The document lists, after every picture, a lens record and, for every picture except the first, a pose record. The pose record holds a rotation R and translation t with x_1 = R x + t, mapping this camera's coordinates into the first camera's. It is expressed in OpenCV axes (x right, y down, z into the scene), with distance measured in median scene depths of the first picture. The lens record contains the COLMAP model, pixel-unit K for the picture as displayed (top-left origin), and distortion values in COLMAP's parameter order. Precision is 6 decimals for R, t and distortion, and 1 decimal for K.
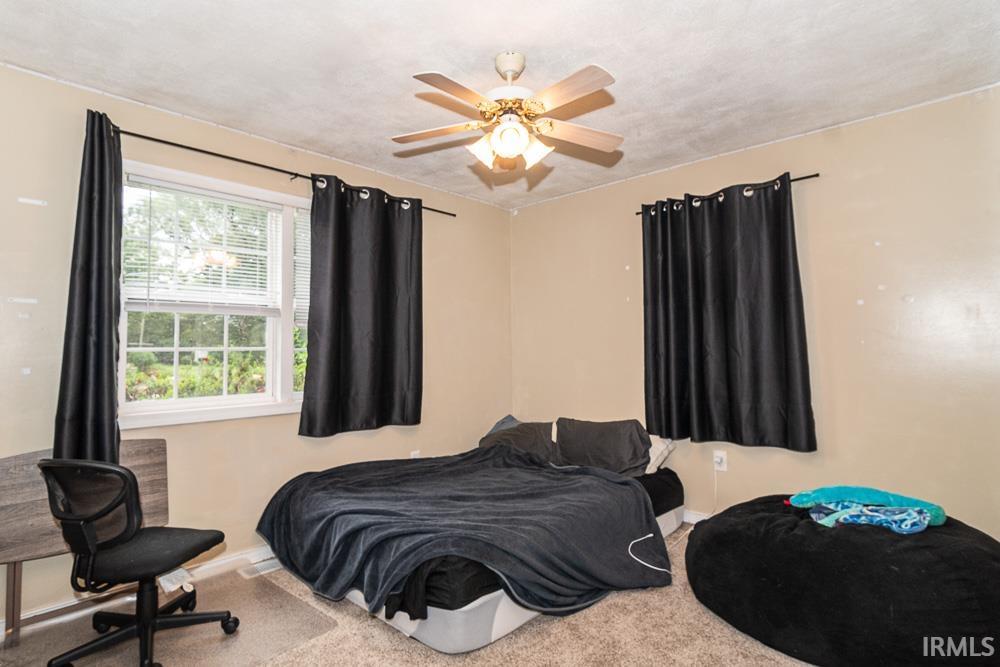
lens RADIAL K [[515.9, 0, 502.2], [0, 515.9, 328.0], [0, 0, 1]] dist [-0.000370, -0.000604]
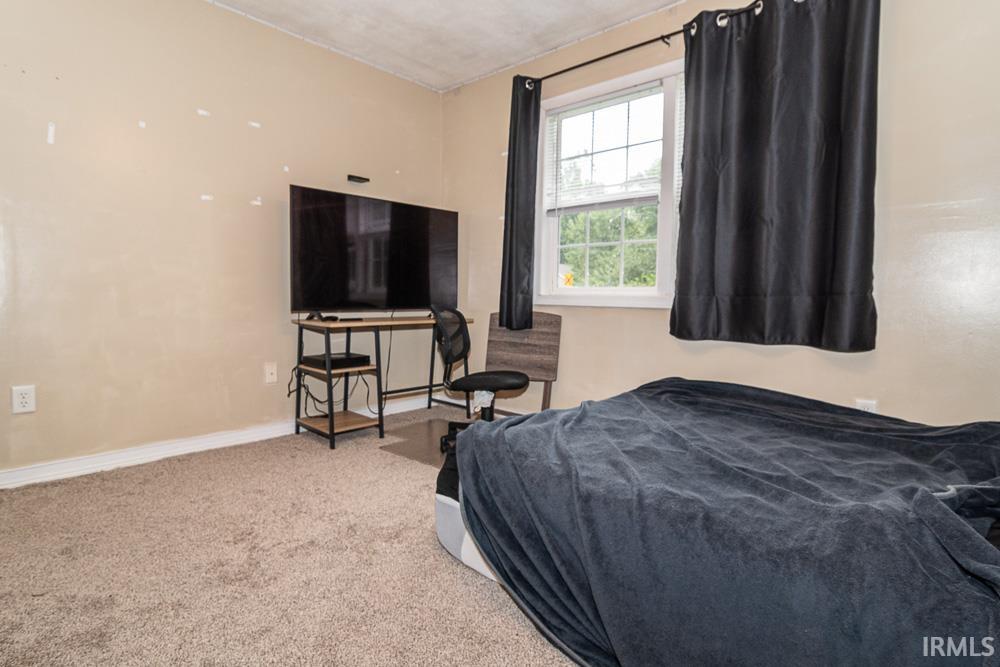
lens RADIAL K [[515.9, 0, 502.2], [0, 515.9, 328.0], [0, 0, 1]] dist [-0.000370, -0.000604]
pose [[-0.000242, 0.074795, -0.997199, 0.513296], [0.033038, 0.996655, 0.074746, 0.120454], [0.999454, -0.032928, -0.002712, 0.712099]]
